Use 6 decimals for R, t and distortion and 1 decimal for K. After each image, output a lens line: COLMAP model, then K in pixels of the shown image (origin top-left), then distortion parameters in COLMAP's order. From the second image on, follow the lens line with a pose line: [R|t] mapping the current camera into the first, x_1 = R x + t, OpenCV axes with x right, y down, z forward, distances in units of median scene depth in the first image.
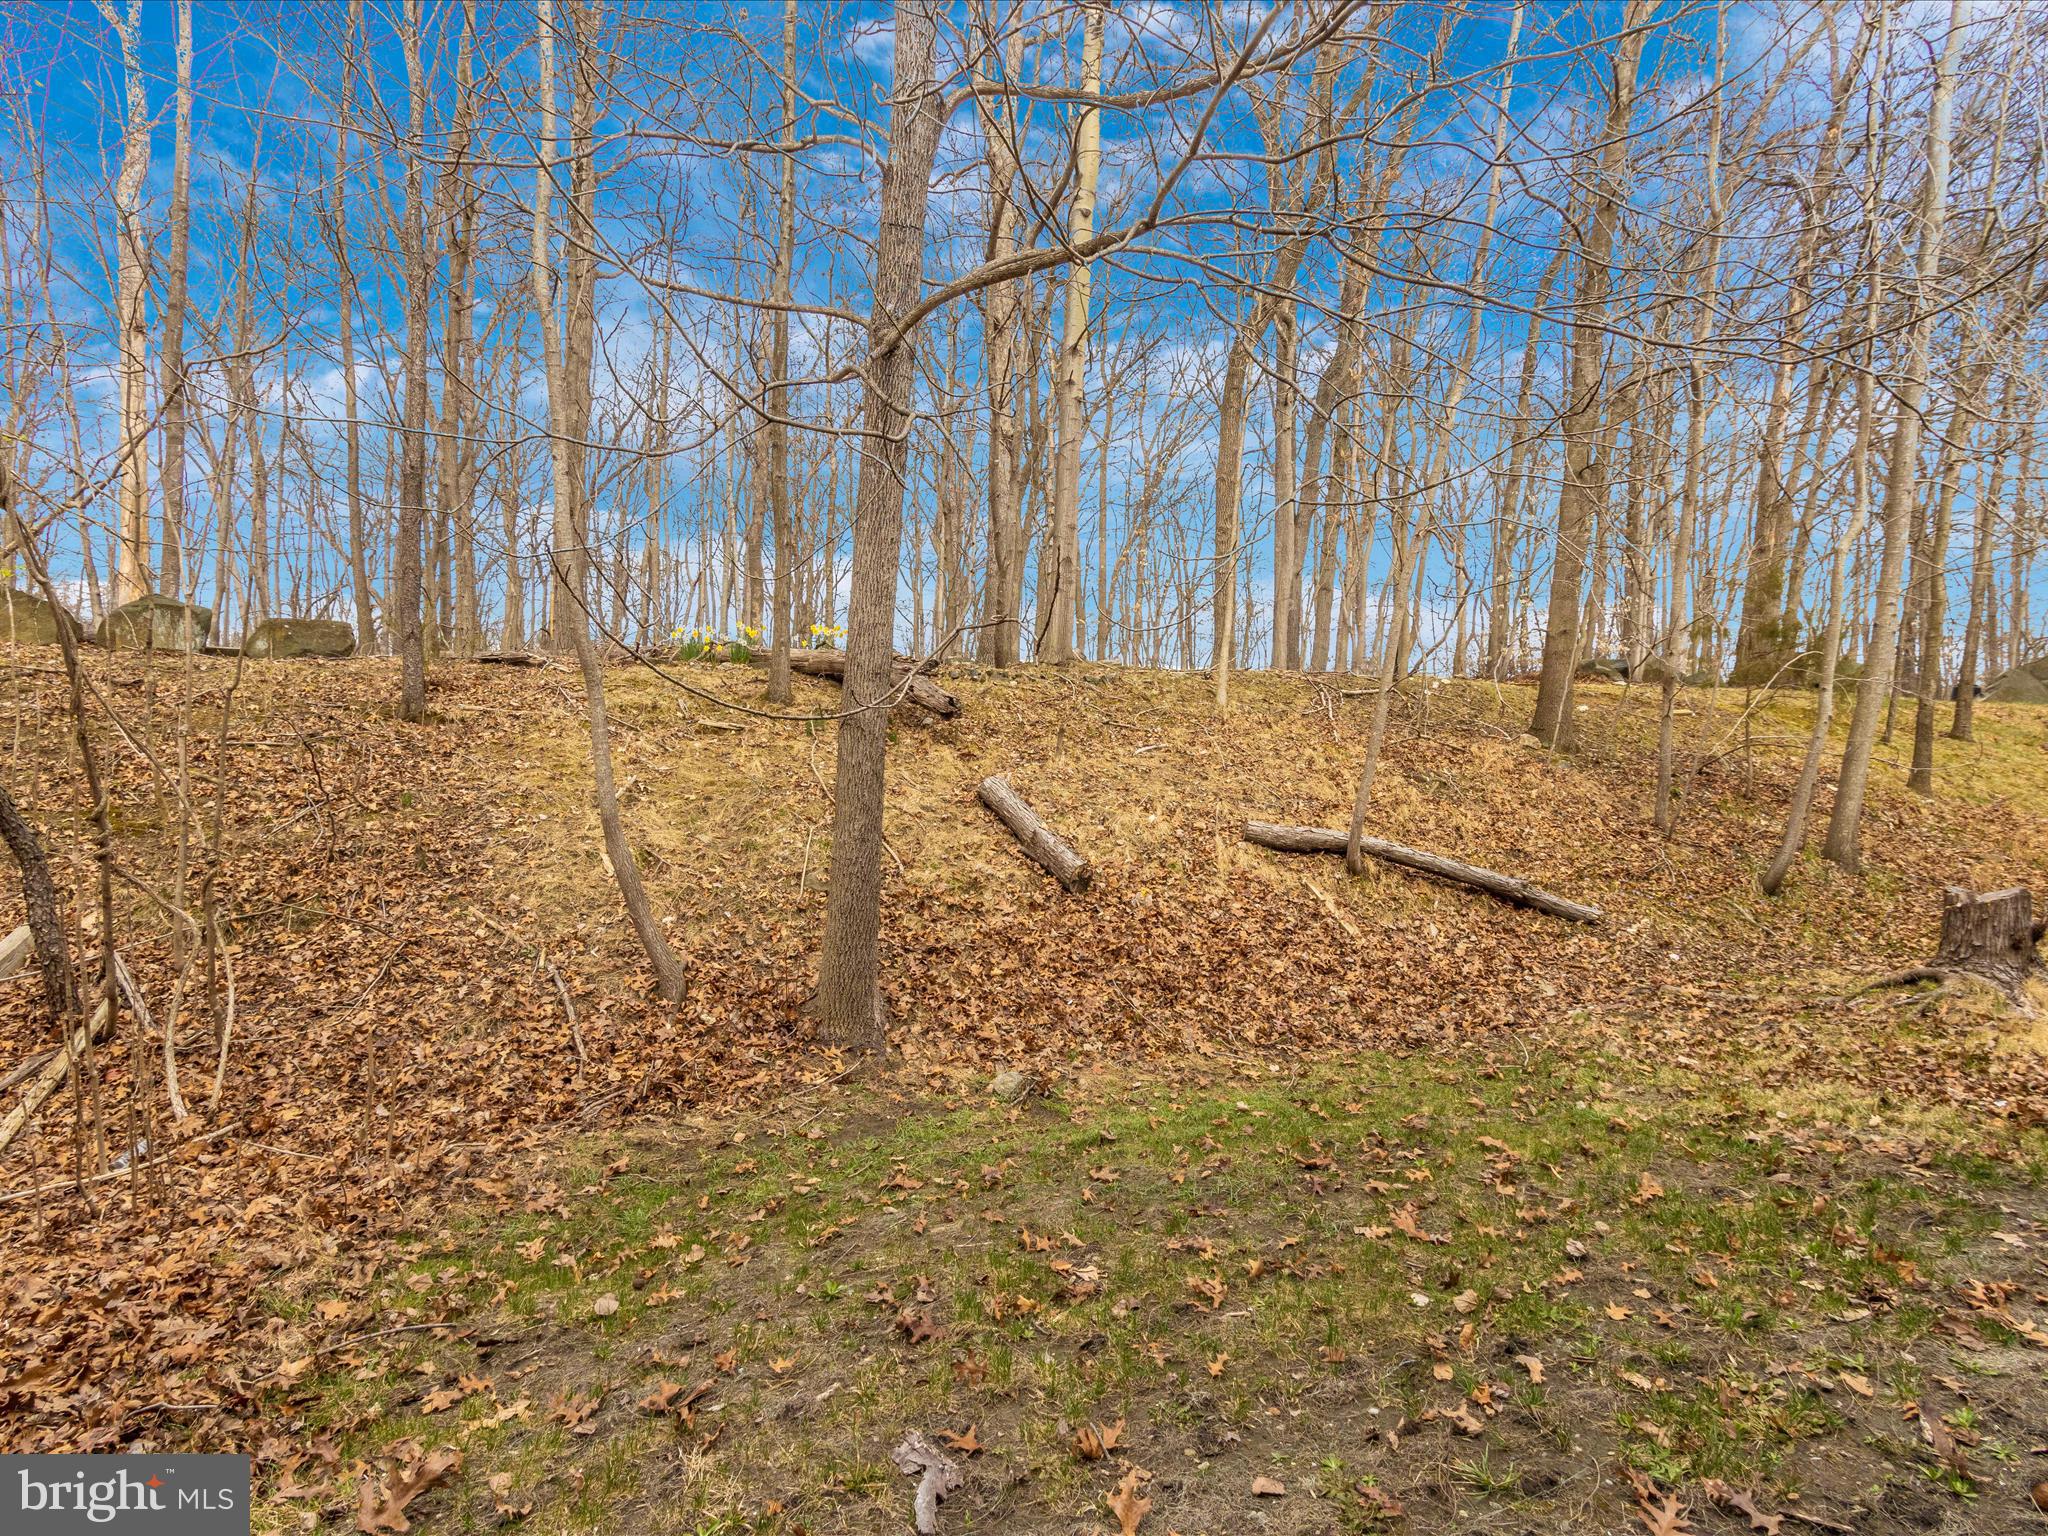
lens RADIAL K [[1063.4, 0, 1001.8], [0, 1063.4, 753.2], [0, 0, 1]] dist [-0.002040, -0.000495]
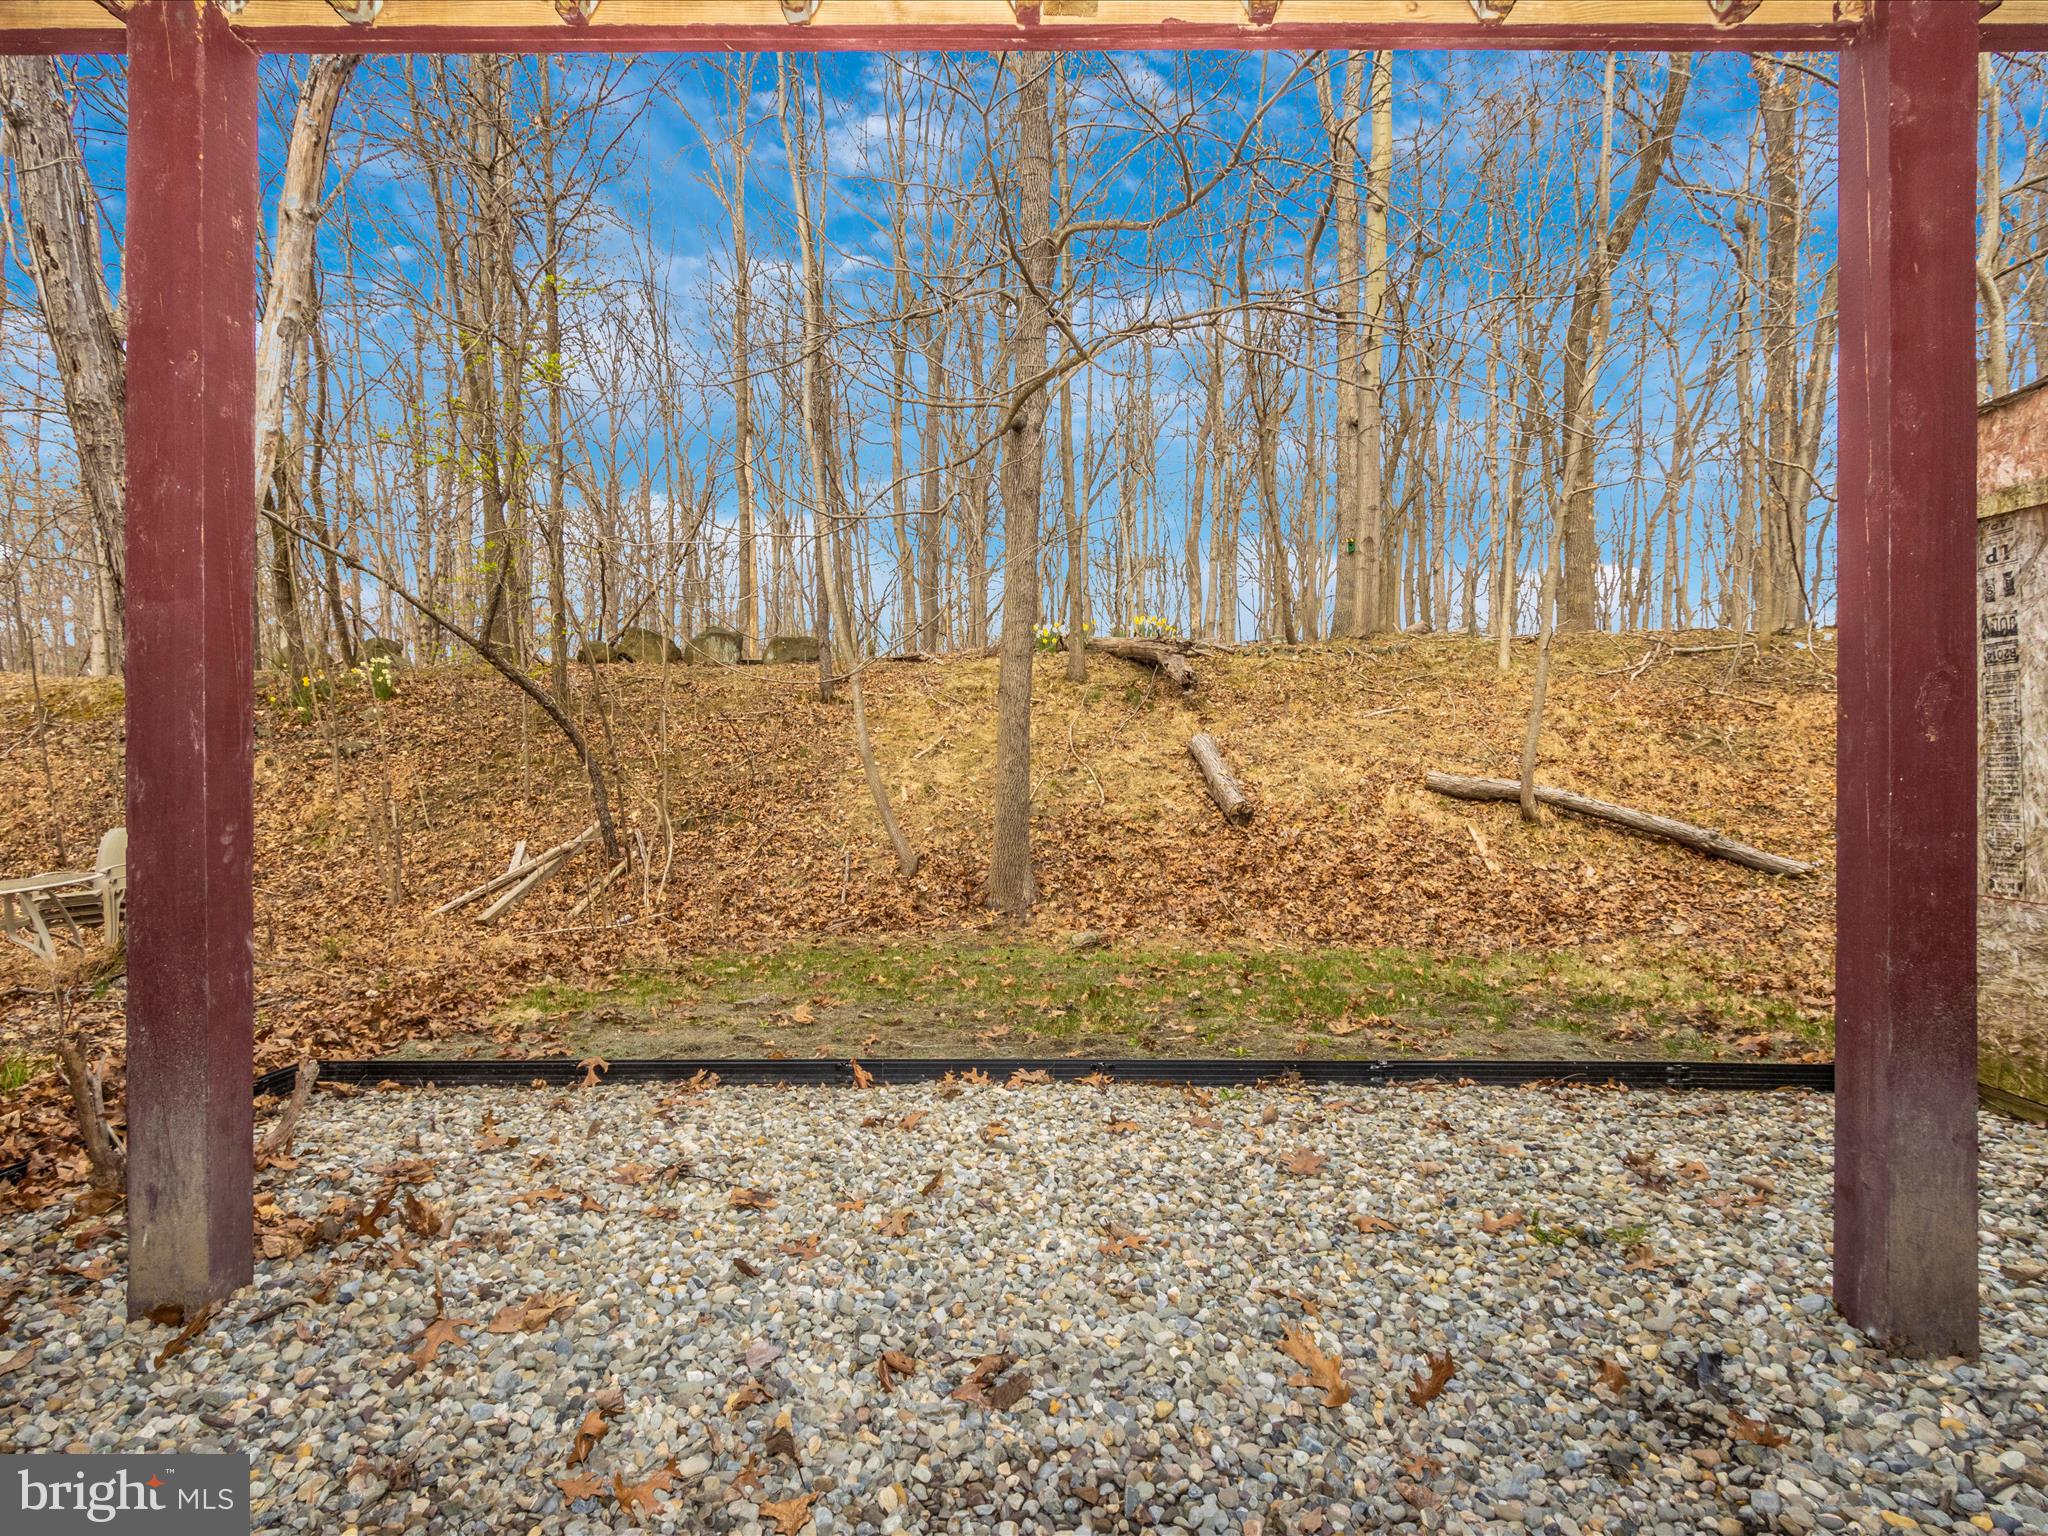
lens RADIAL K [[1063.4, 0, 1001.8], [0, 1063.4, 753.2], [0, 0, 1]] dist [-0.002040, -0.000495]
pose [[0.880338, -0.004363, -0.474326, 0.377731], [0.013458, 0.999785, 0.015780, 0.020894], [0.474155, -0.020275, 0.880208, -0.206562]]
